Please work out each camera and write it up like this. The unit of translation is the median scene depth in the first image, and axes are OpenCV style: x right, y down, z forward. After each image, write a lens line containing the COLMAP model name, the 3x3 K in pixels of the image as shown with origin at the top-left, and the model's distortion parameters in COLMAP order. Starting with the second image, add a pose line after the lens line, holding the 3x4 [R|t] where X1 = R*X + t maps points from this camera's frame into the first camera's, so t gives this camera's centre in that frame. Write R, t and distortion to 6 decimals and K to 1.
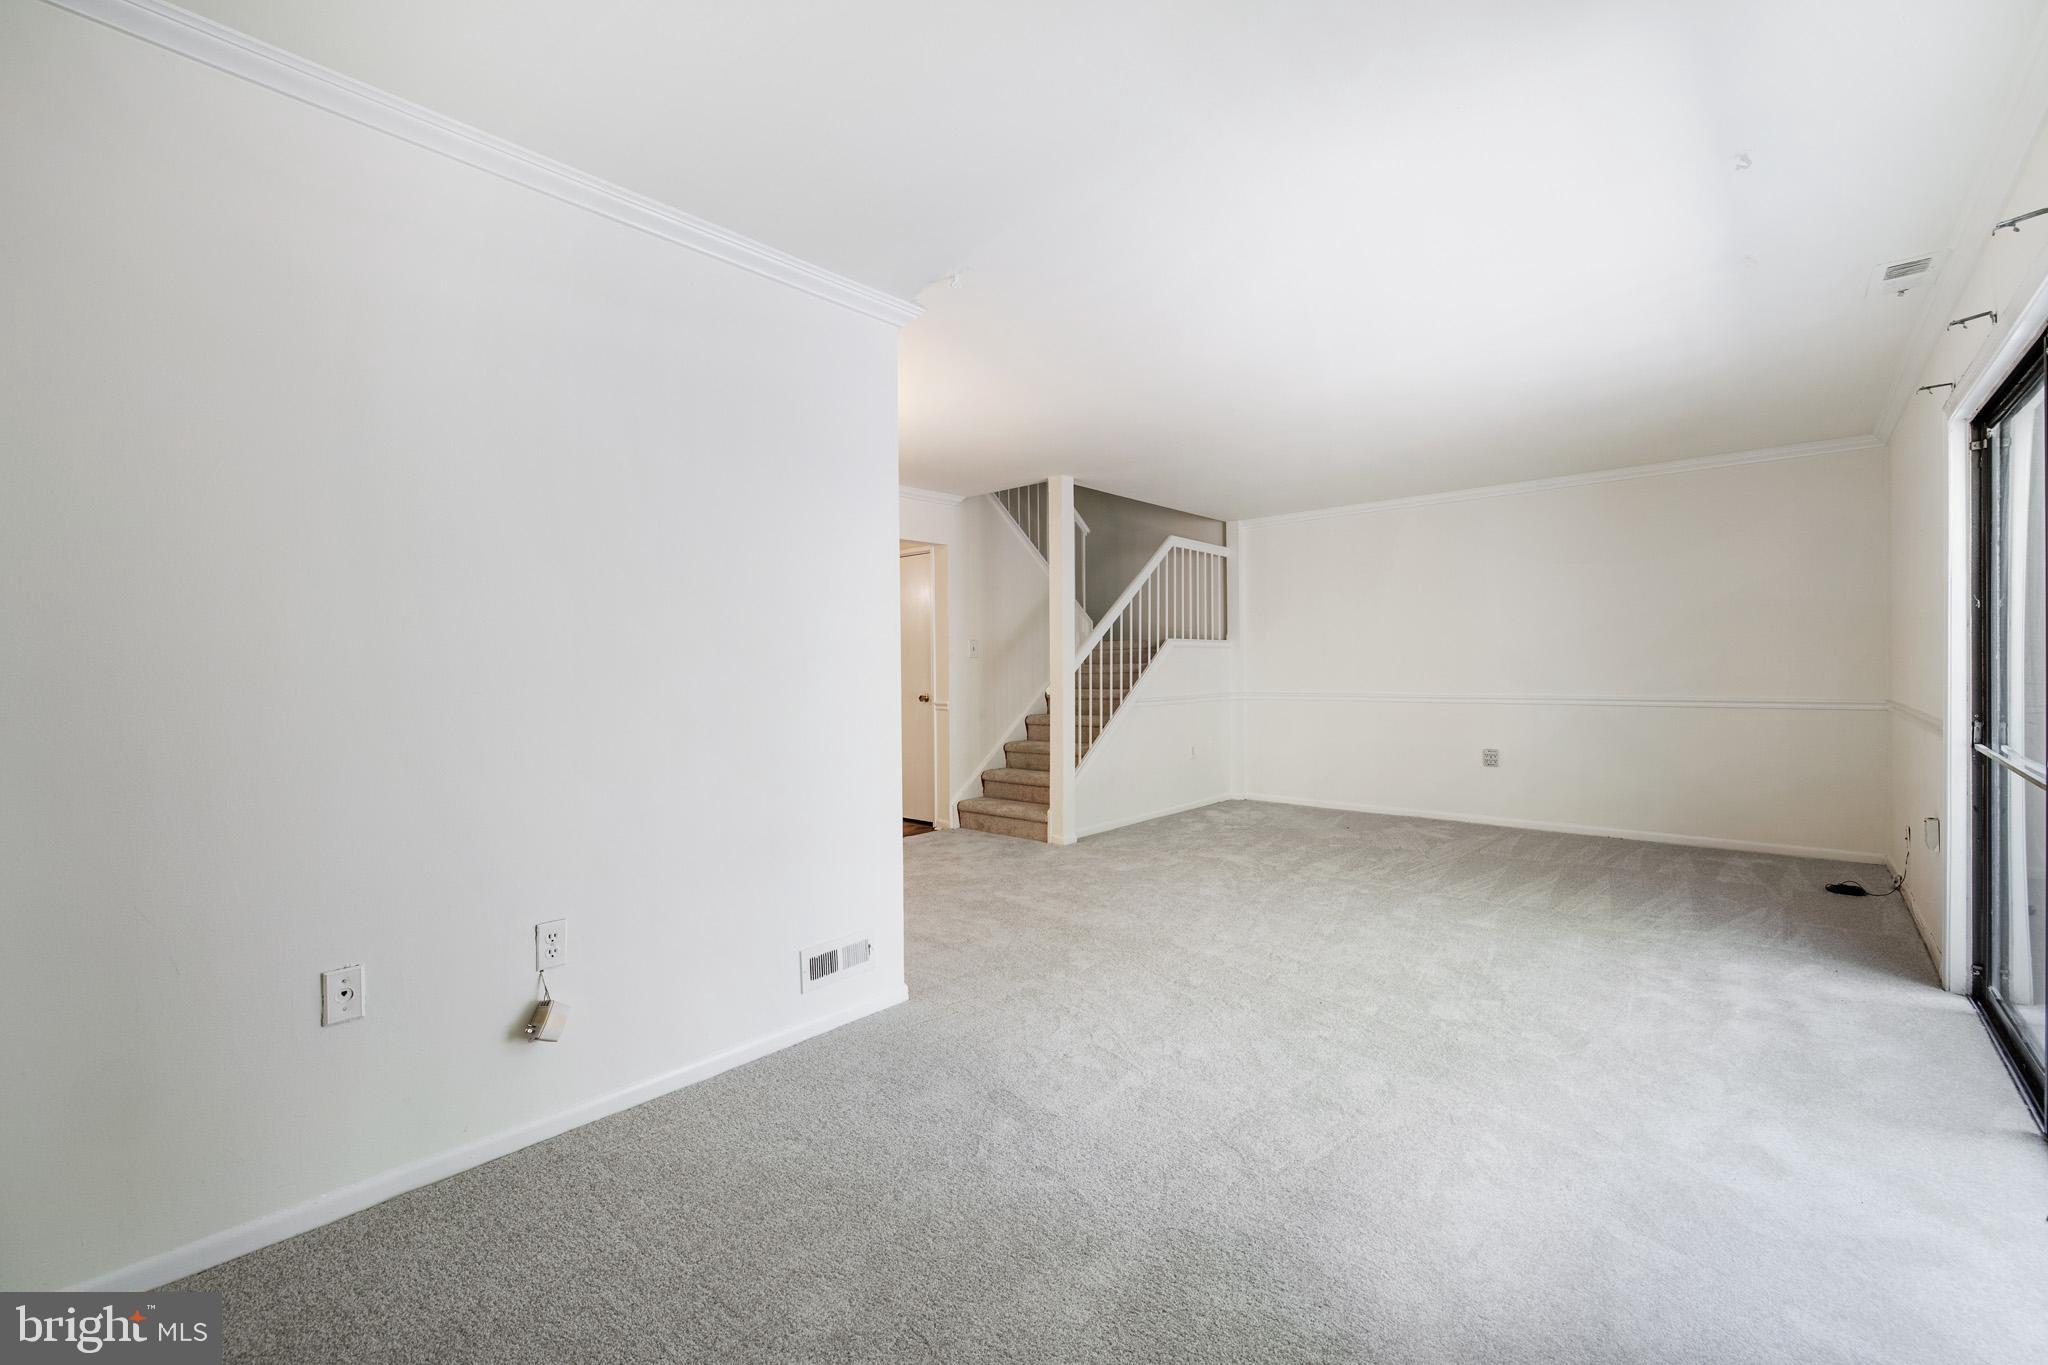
lens RADIAL K [[856.6, 0, 1029.5], [0, 856.6, 674.1], [0, 0, 1]] dist [-0.003191, 0.000060]
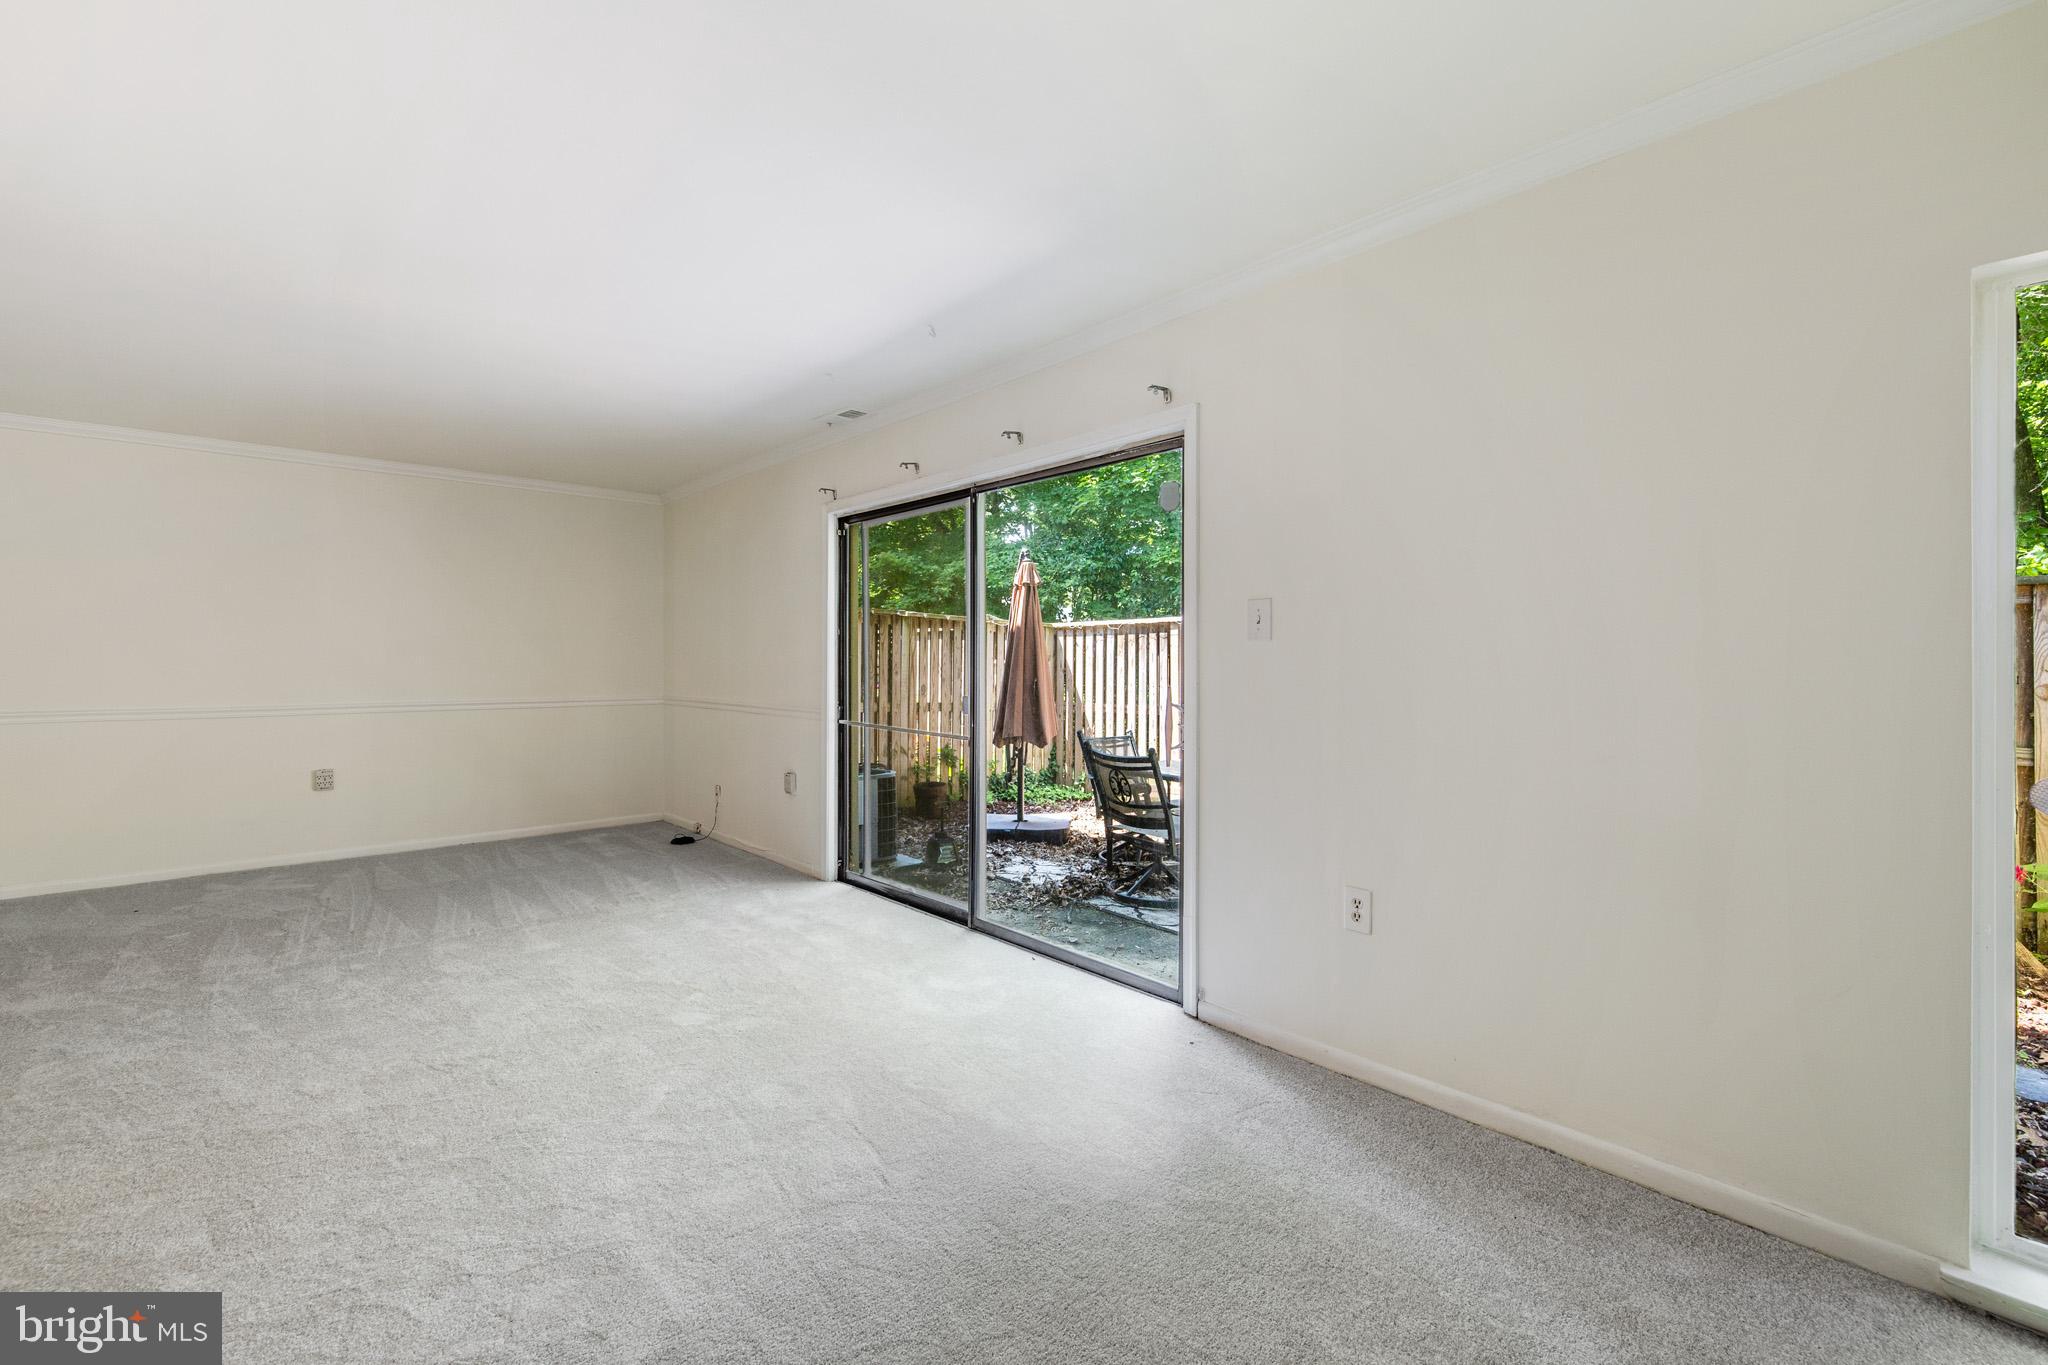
lens RADIAL K [[856.6, 0, 1029.5], [0, 856.6, 674.1], [0, 0, 1]] dist [-0.003191, 0.000060]
pose [[0.104381, -0.001646, 0.994536, -0.405282], [0.005459, 0.999985, 0.001082, -0.003559], [-0.994522, 0.005316, 0.104389, 0.443683]]
